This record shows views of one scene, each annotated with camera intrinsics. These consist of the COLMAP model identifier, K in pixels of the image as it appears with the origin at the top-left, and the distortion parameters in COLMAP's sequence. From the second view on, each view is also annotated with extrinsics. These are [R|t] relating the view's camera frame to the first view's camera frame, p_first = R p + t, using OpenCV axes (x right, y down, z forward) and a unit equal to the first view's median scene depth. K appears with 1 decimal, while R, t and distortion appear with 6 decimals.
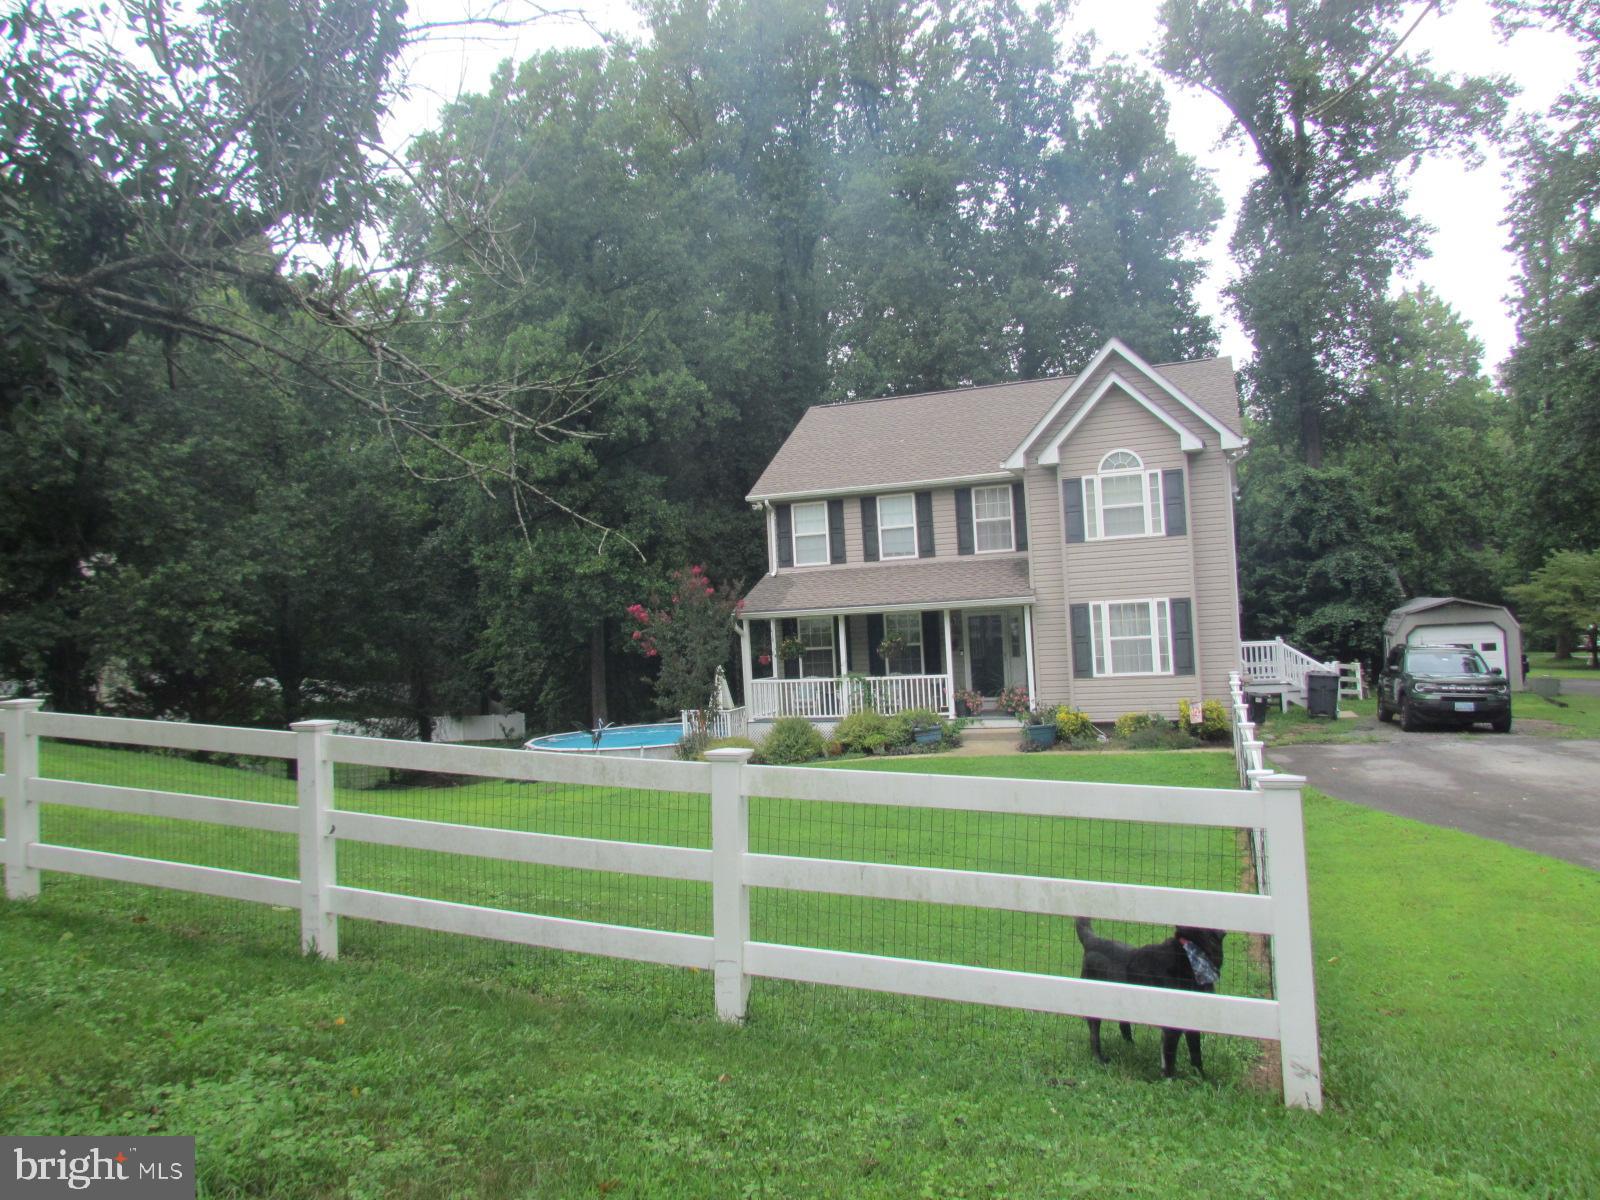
lens RADIAL K [[1130.7, 0, 800.0], [0, 1130.7, 600.0], [0, 0, 1]] dist [-0.004184, -0.001701]
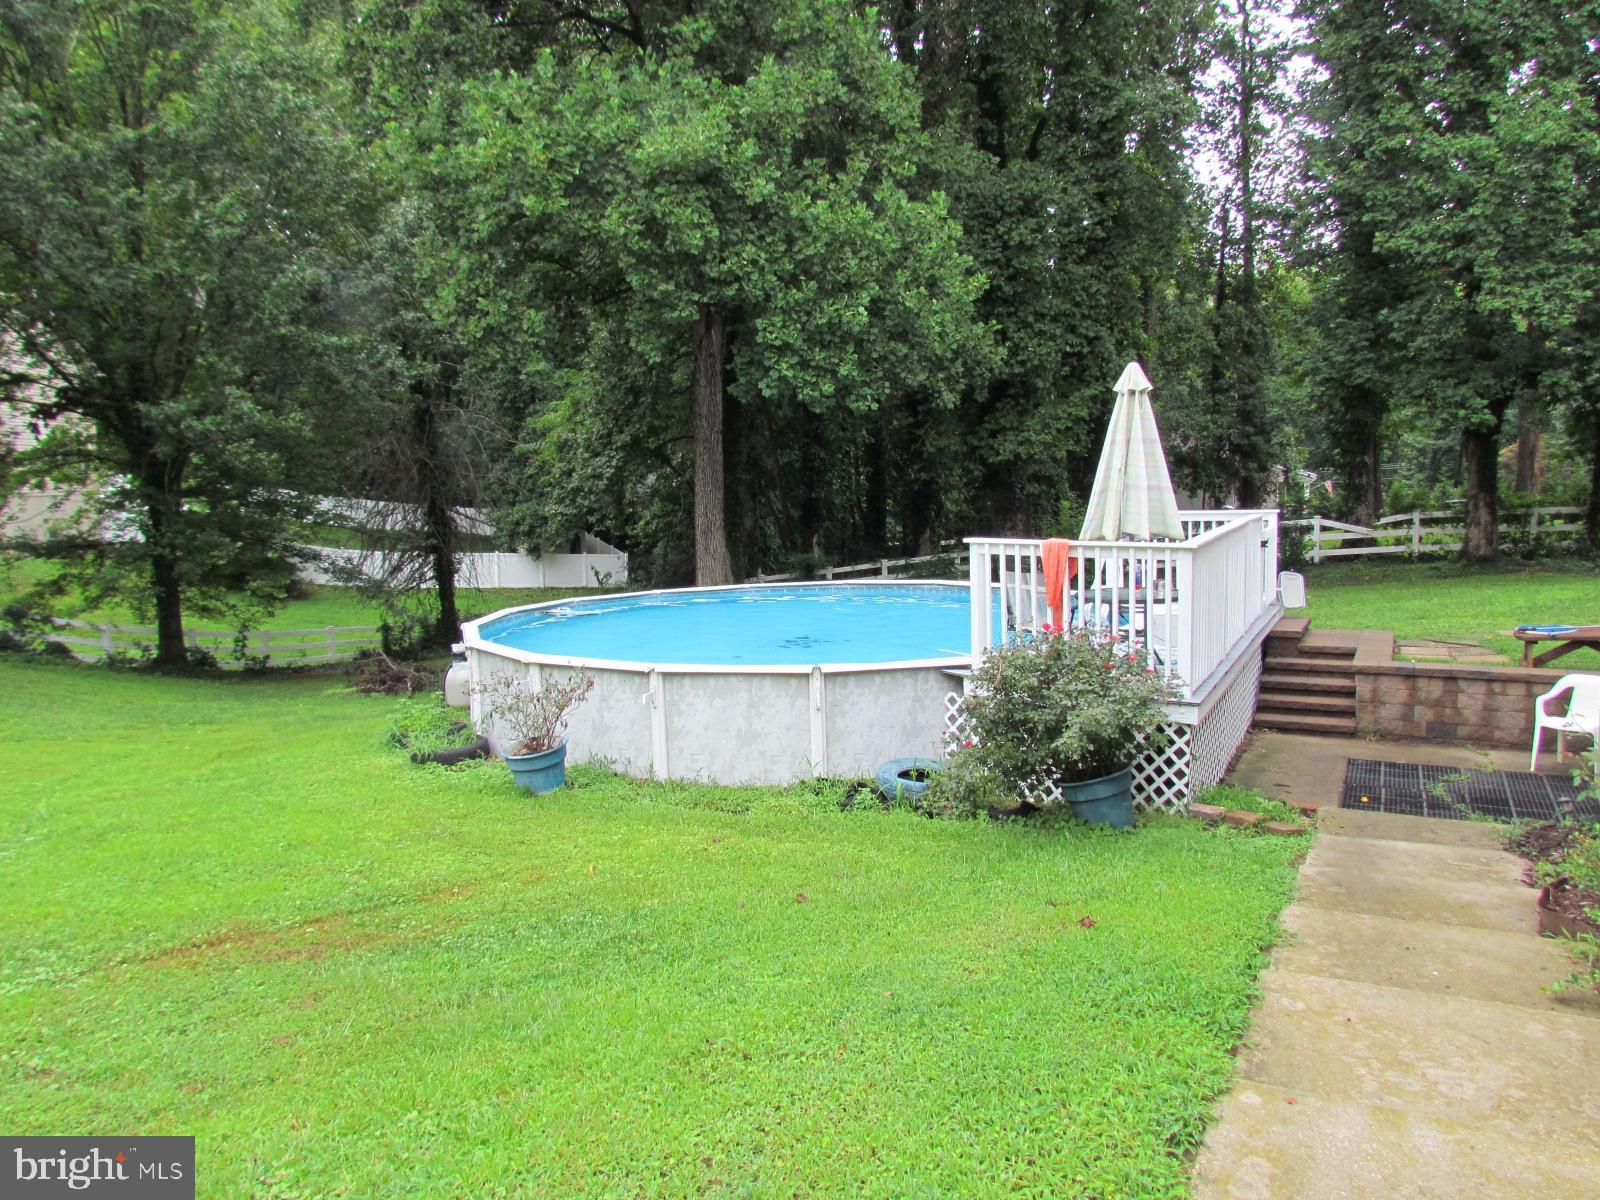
lens RADIAL K [[1148.5, 0, 811.4], [0, 1148.5, 589.8], [0, 0, 1]] dist [-0.003190, -0.007085]
pose [[0.991641, 0.044529, -0.121103, -0.145169], [-0.029676, 0.992111, 0.121796, 0.105741], [0.125571, -0.117184, 0.985139, 0.992989]]
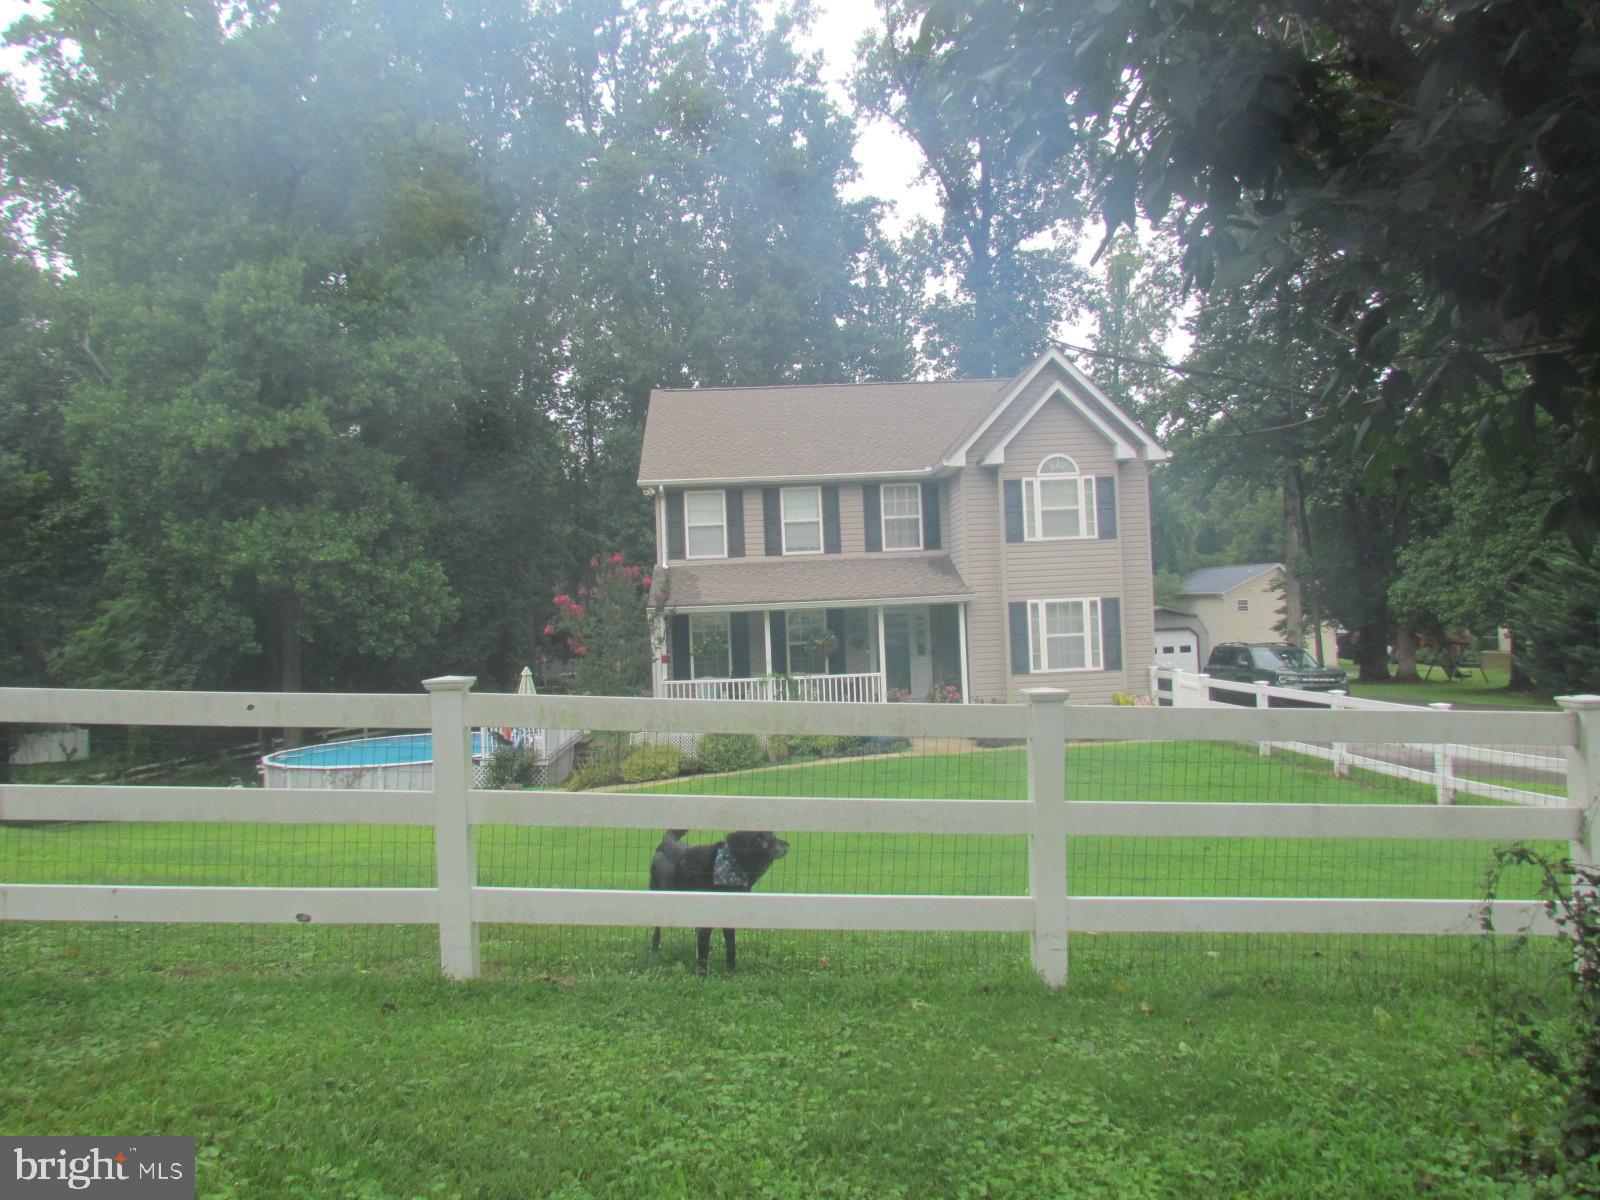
lens RADIAL K [[1148.5, 0, 811.4], [0, 1148.5, 589.8], [0, 0, 1]] dist [-0.003190, -0.007085]
pose [[0.922612, 0.021644, 0.385122, -0.286898], [-0.014679, 0.999671, -0.021015, 0.014908], [-0.385451, 0.013735, 0.922626, 0.097308]]
